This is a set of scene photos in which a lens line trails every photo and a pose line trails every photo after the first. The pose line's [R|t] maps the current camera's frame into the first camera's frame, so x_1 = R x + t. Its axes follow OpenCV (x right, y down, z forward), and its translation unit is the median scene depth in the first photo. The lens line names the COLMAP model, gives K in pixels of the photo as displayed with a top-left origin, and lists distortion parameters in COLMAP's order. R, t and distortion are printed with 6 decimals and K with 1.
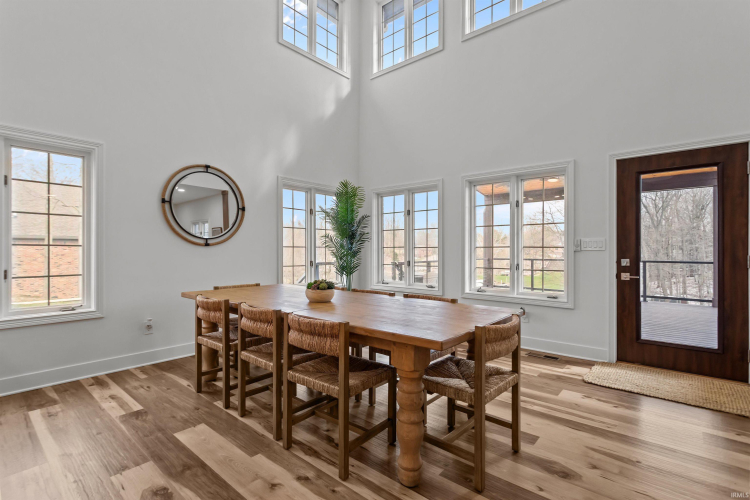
lens RADIAL K [[355.2, 0, 372.9], [0, 355.2, 249.9], [0, 0, 1]] dist [0.006839, -0.000208]
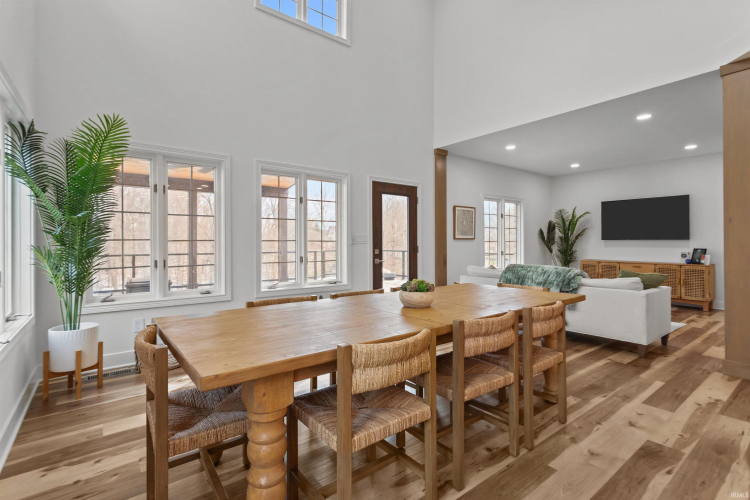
lens RADIAL K [[355.2, 0, 382.6], [0, 355.2, 238.8], [0, 0, 1]] dist [0.006839, -0.000208]
pose [[0.194518, 0.006387, 0.980878, -0.708056], [0.005287, 0.999957, -0.007559, -0.005929], [-0.980885, 0.006657, 0.194475, 0.666539]]
